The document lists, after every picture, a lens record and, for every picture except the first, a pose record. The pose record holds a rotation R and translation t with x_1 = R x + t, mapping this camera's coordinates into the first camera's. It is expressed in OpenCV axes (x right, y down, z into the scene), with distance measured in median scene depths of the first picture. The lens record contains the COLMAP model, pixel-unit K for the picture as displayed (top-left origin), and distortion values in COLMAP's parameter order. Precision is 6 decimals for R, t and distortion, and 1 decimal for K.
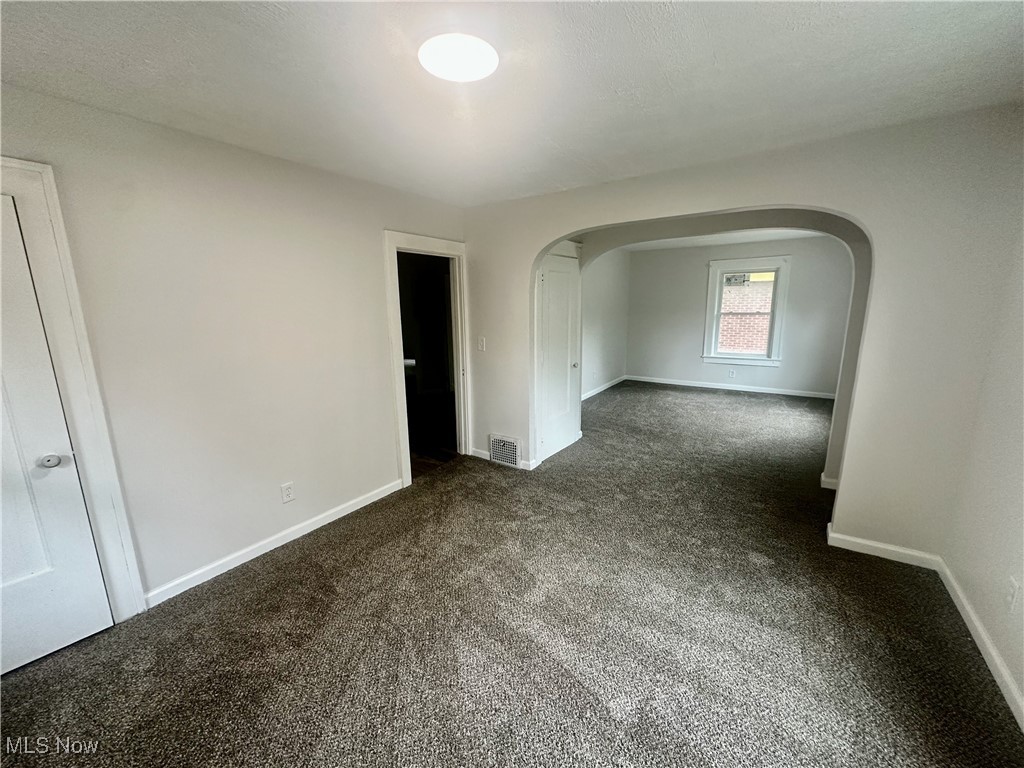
lens RADIAL K [[409.6, 0, 513.6], [0, 409.6, 383.3], [0, 0, 1]] dist [-0.004080, 0.000956]
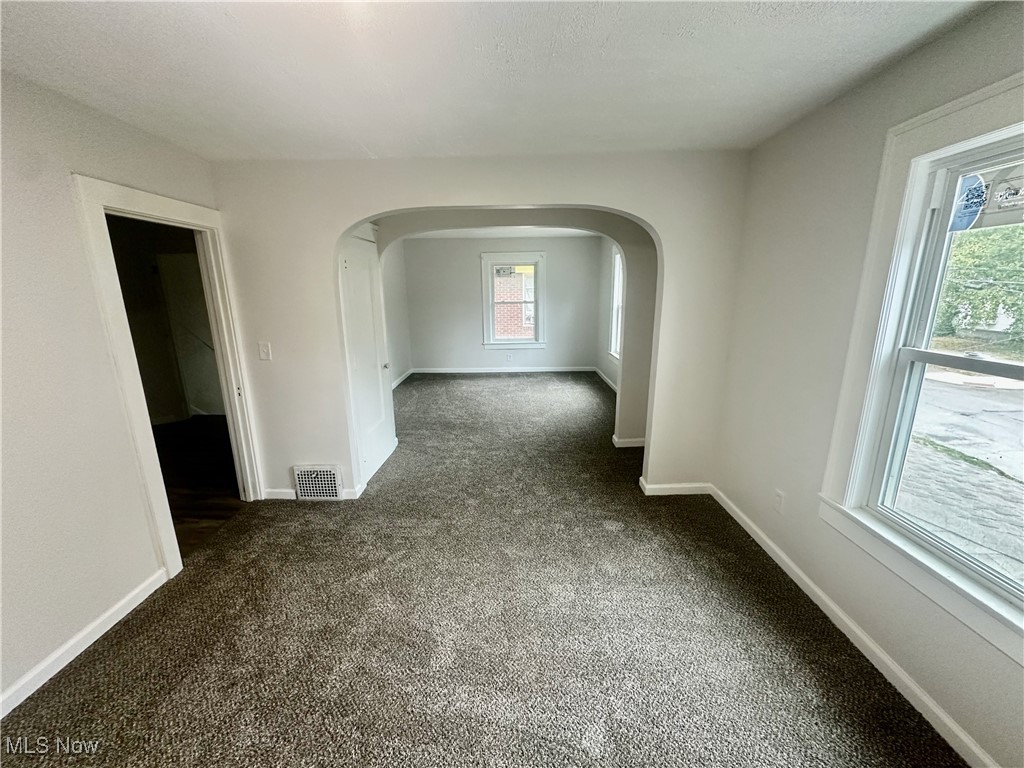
lens RADIAL K [[409.6, 0, 513.6], [0, 409.6, 383.3], [0, 0, 1]] dist [-0.004080, 0.000956]
pose [[0.828535, -0.122693, 0.546330, -0.118260], [0.107853, 0.992396, 0.059305, -0.033148], [-0.549452, 0.009787, 0.835468, 0.129574]]
